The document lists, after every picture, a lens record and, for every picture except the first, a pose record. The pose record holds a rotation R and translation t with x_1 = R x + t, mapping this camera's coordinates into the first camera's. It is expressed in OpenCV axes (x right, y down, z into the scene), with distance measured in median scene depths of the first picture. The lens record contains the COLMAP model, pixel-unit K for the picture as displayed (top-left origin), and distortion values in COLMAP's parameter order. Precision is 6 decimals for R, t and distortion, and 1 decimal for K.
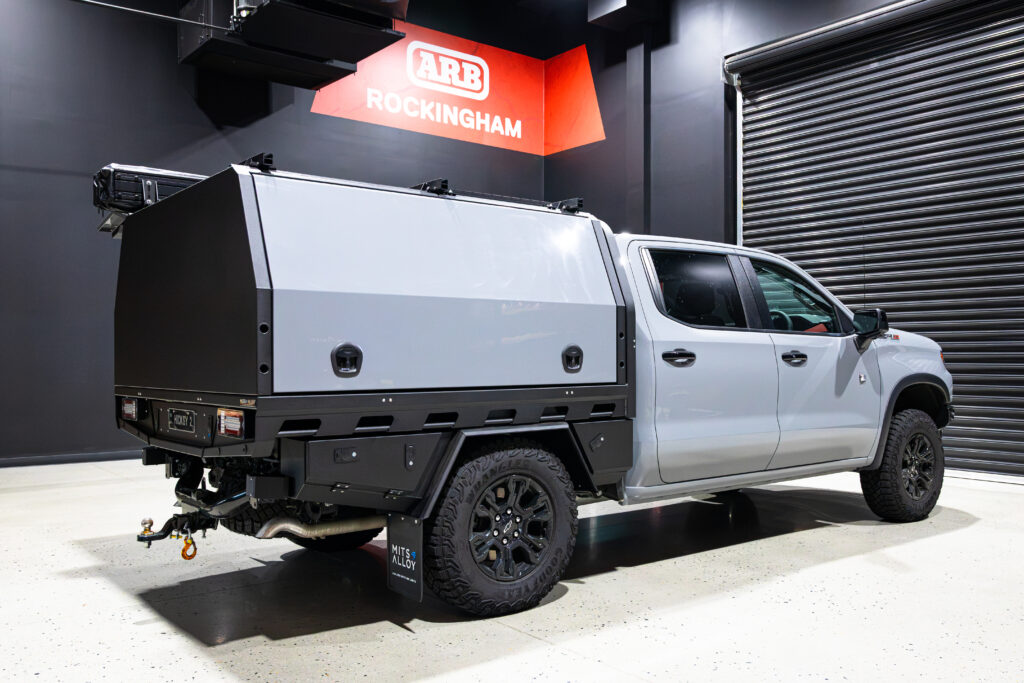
lens RADIAL K [[941.9, 0, 512.9], [0, 941.9, 366.3], [0, 0, 1]] dist [-0.010673, -0.004059]
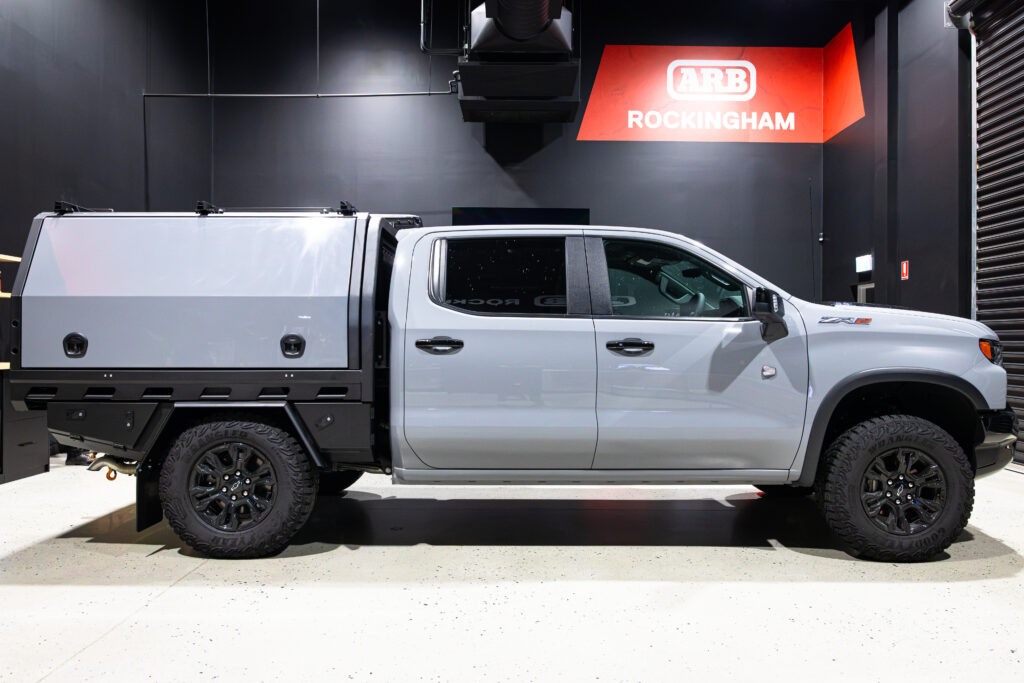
lens RADIAL K [[767.9, 0, 512.0], [0, 767.9, 341.5], [0, 0, 1]] dist [-0.011883, 0.007552]
pose [[0.759239, 0.003427, -0.650803, 0.636361], [-0.010562, 0.999919, -0.007057, -0.006834], [0.650726, 0.012232, 0.759214, 0.347459]]
